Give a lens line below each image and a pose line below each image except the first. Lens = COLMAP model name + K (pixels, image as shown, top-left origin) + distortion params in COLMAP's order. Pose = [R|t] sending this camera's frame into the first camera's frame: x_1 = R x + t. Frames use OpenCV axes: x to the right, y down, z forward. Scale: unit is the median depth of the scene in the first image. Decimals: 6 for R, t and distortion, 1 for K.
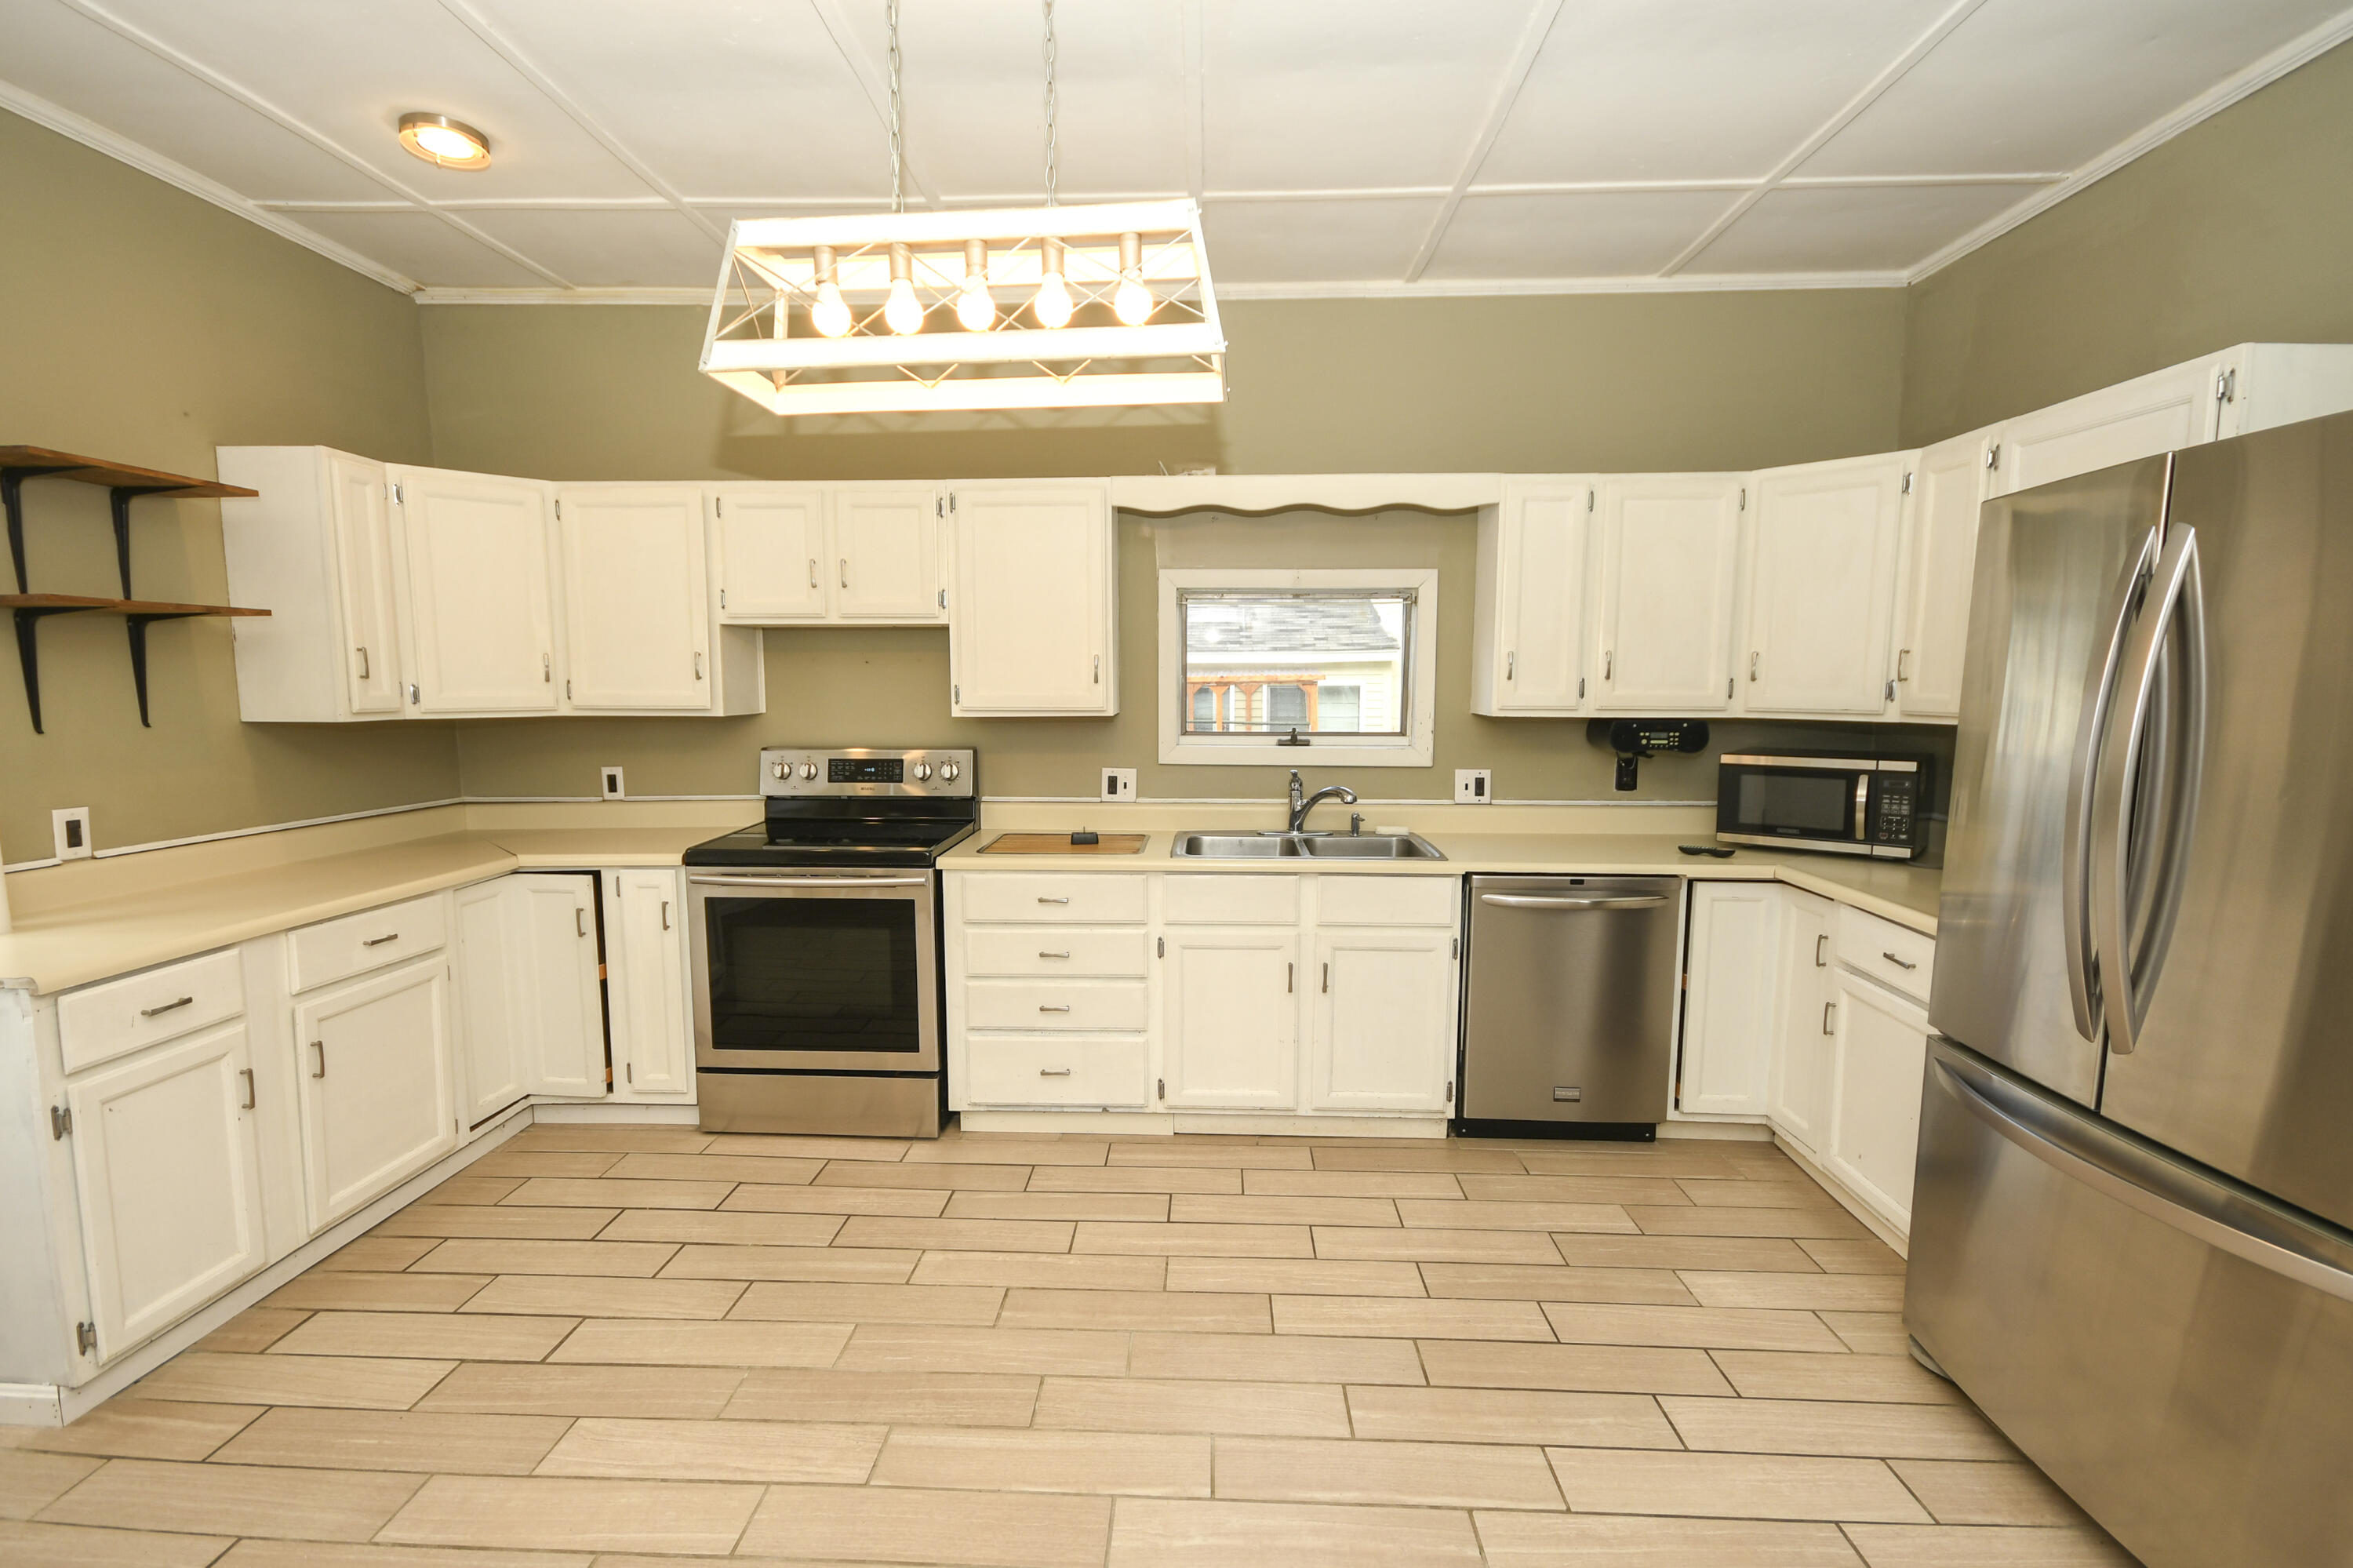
lens RADIAL K [[1037.3, 0, 1164.6], [0, 1037.3, 786.0], [0, 0, 1]] dist [0.010505, -0.005188]
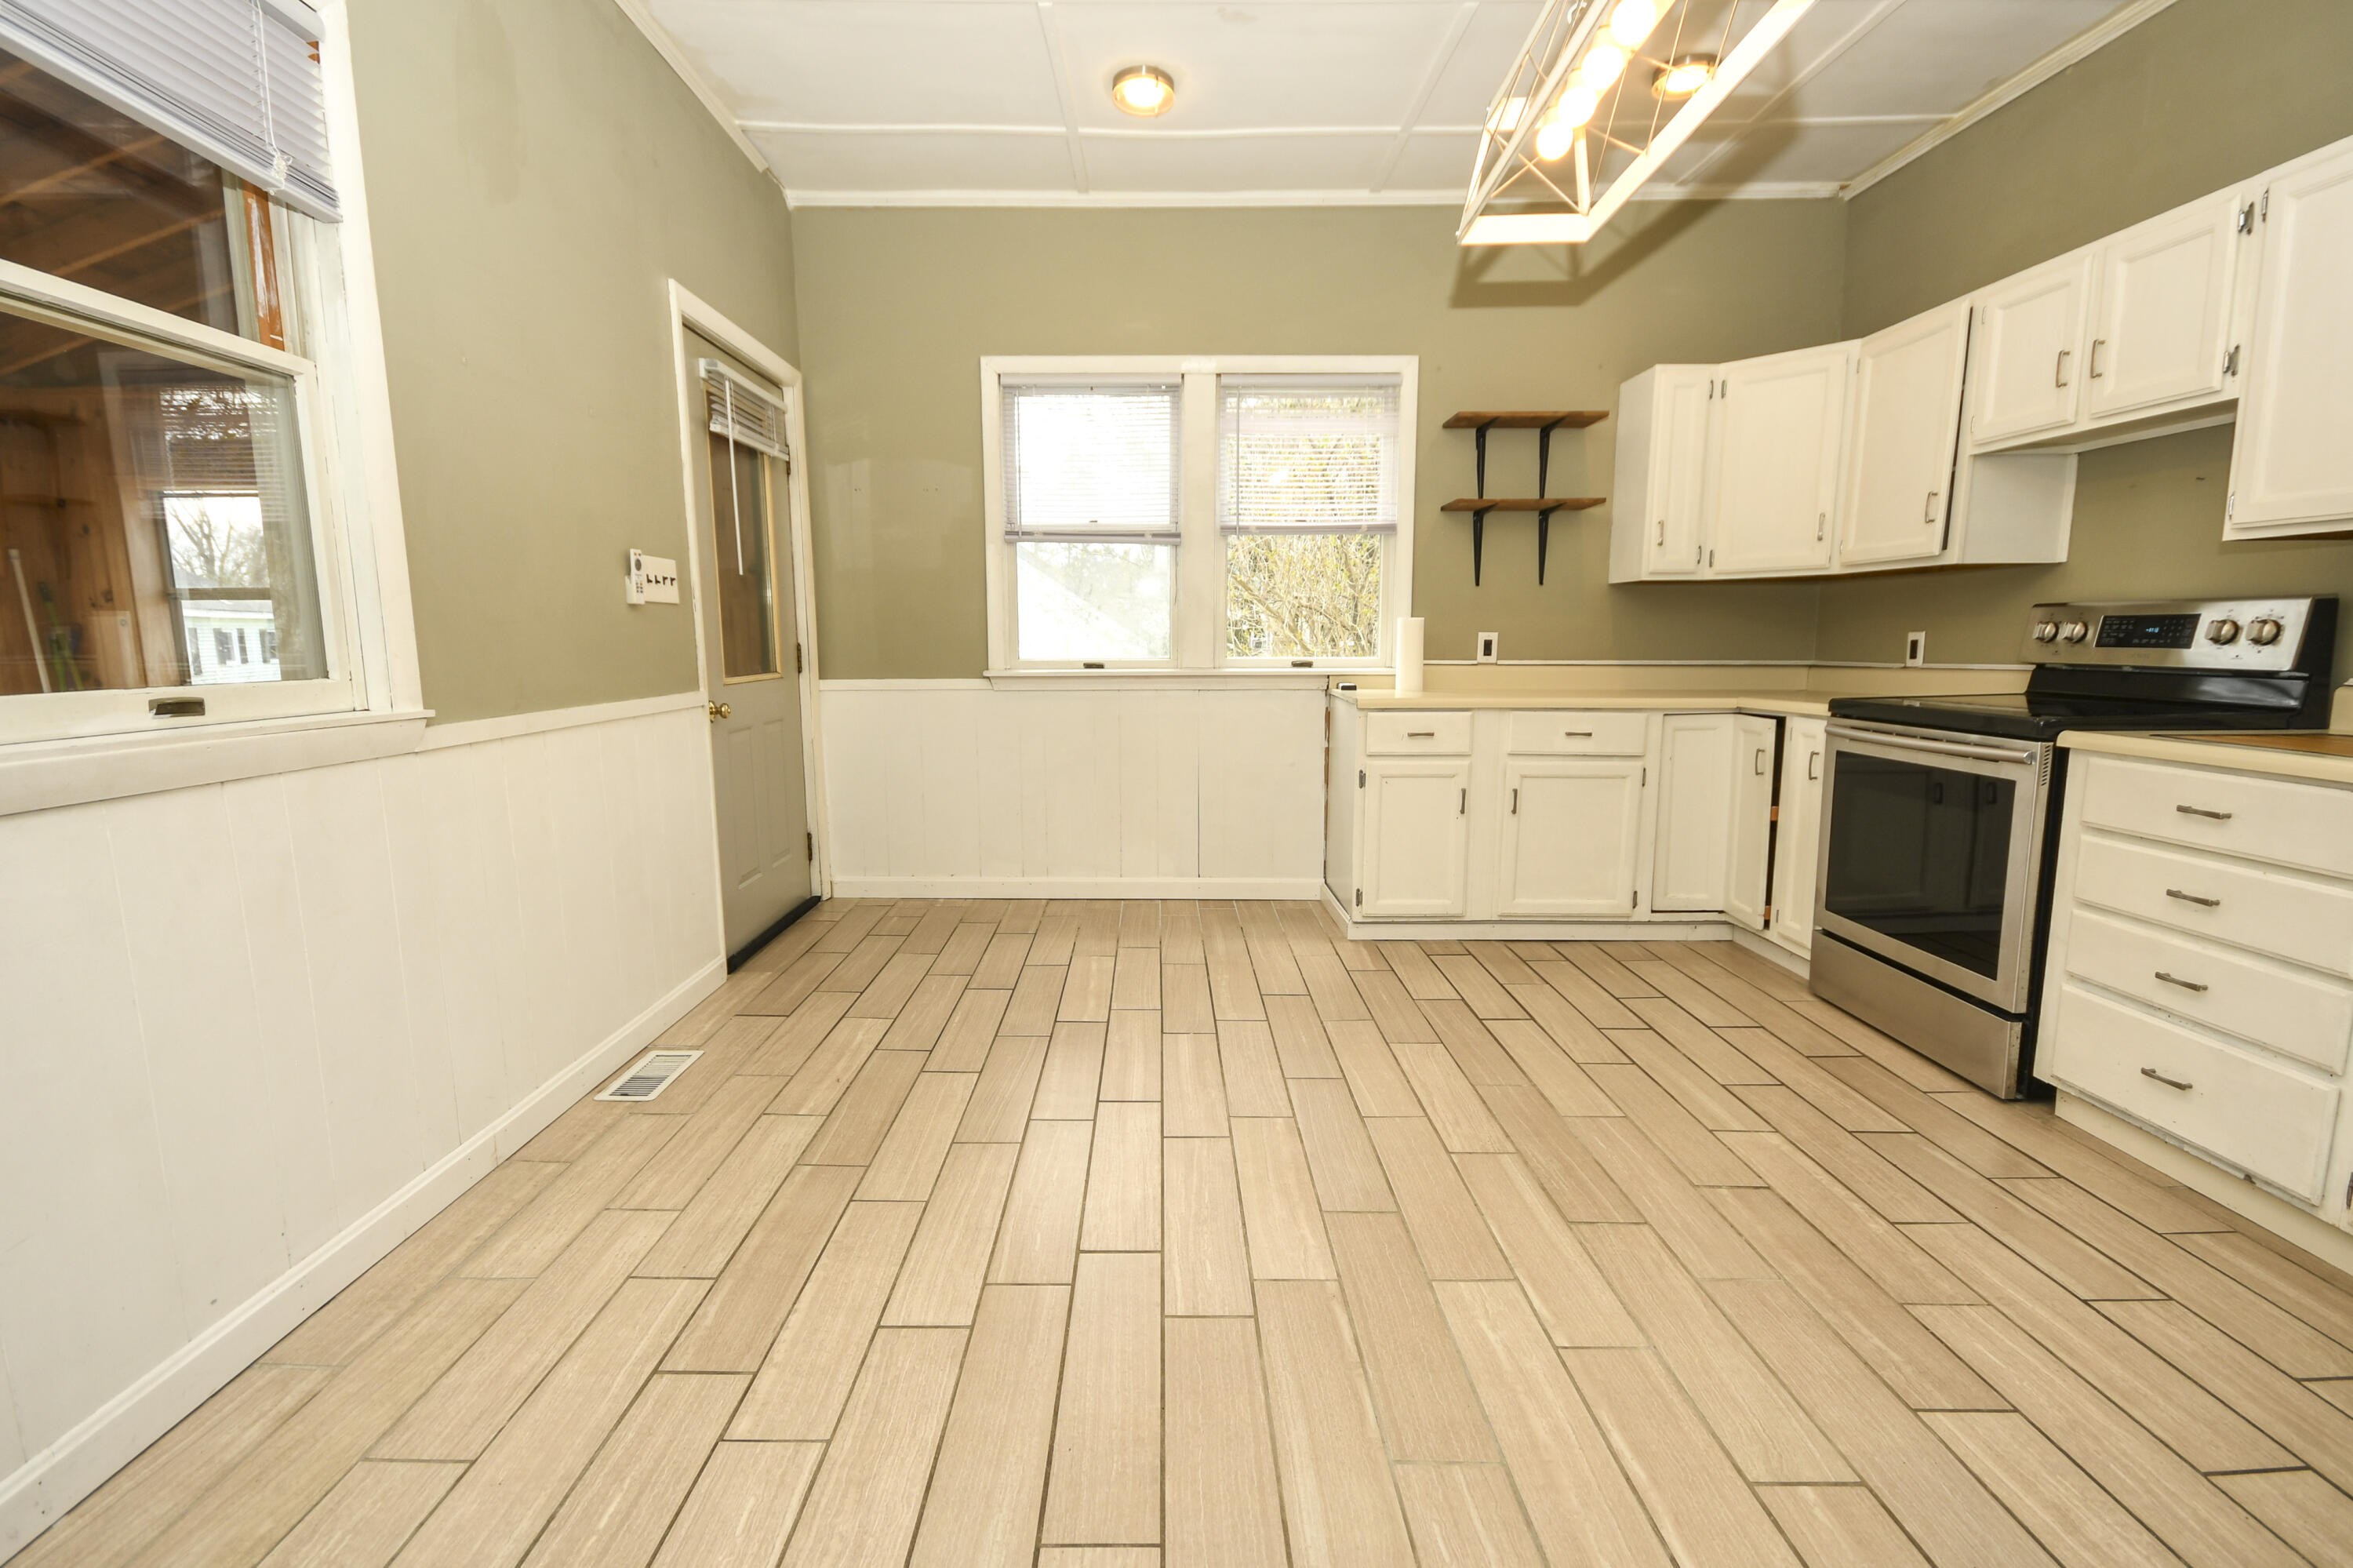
lens RADIAL K [[1045.4, 0, 1154.5], [0, 1045.4, 781.4], [0, 0, 1]] dist [0.008457, -0.000289]
pose [[0.040845, 0.140655, -0.989216, 0.487680], [-0.097323, 0.985894, 0.136165, 0.063804], [0.994414, 0.090711, 0.053957, 0.318724]]
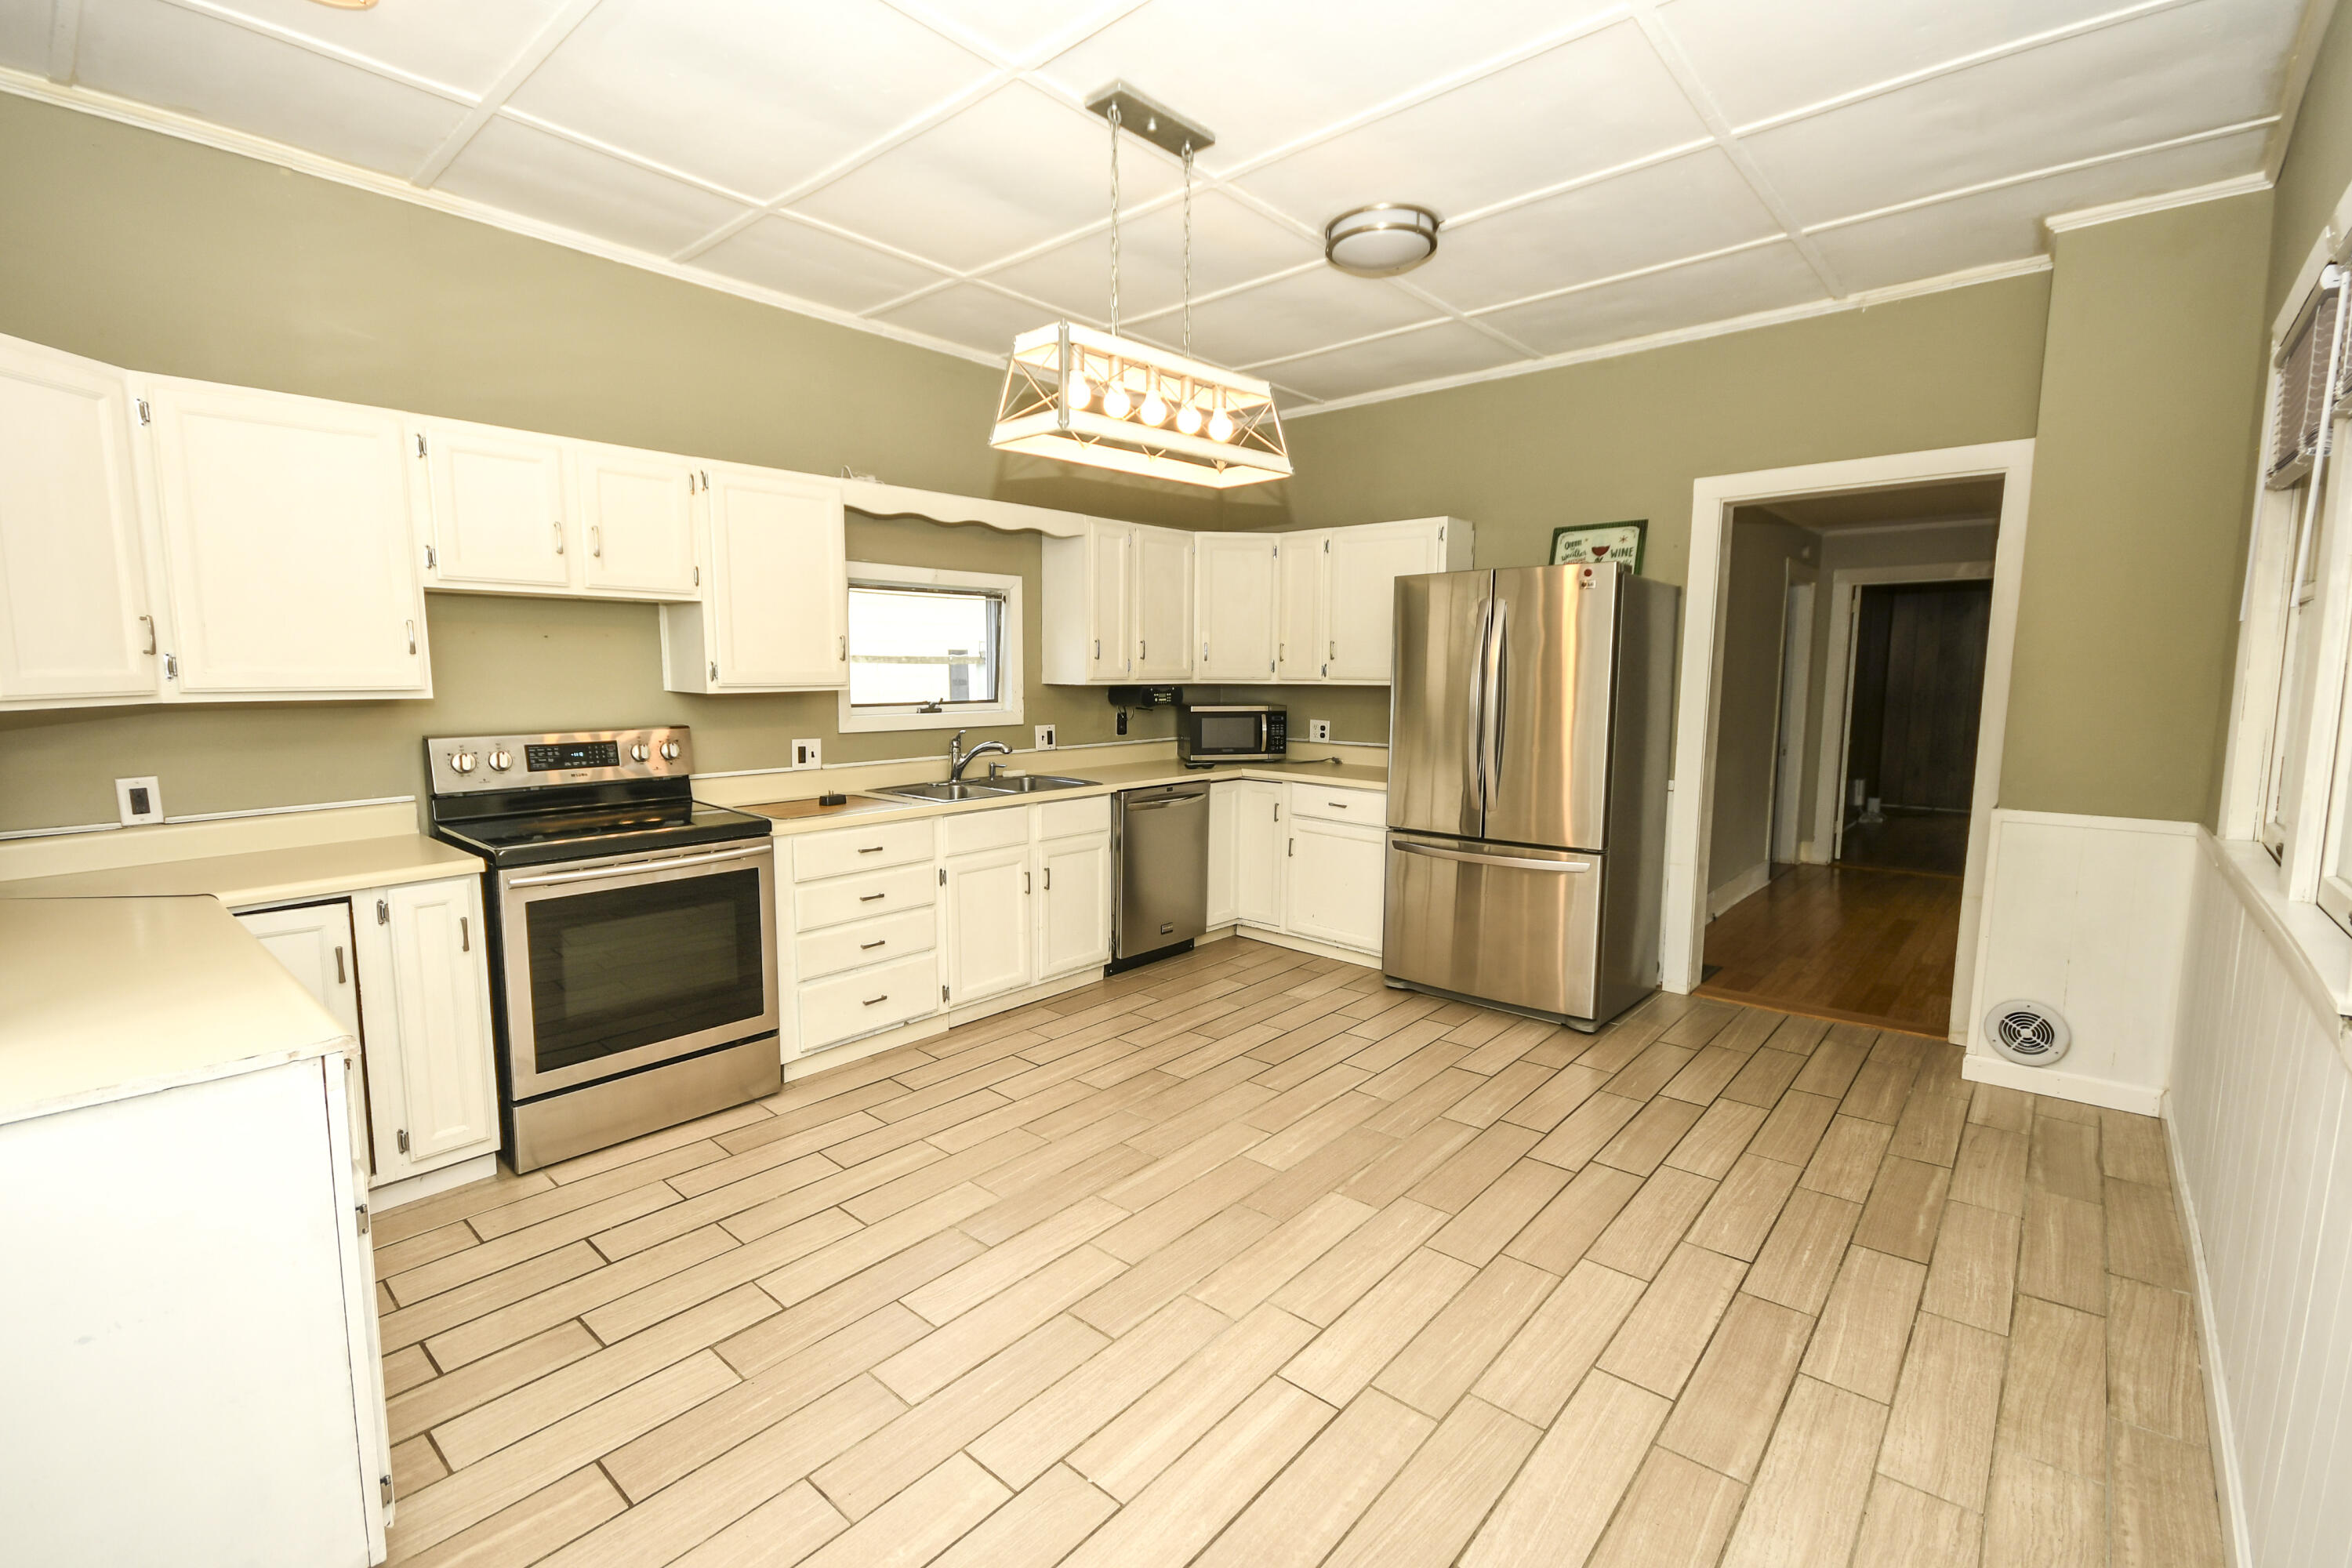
lens RADIAL K [[1036.8, 0, 1164.1], [0, 1036.8, 786.0], [0, 0, 1]] dist [0.010505, -0.005188]
pose [[0.626410, -0.089544, 0.774333, -0.765251], [0.076186, 0.995657, 0.053506, 0.002944], [-0.775761, 0.025476, 0.630512, 0.024598]]
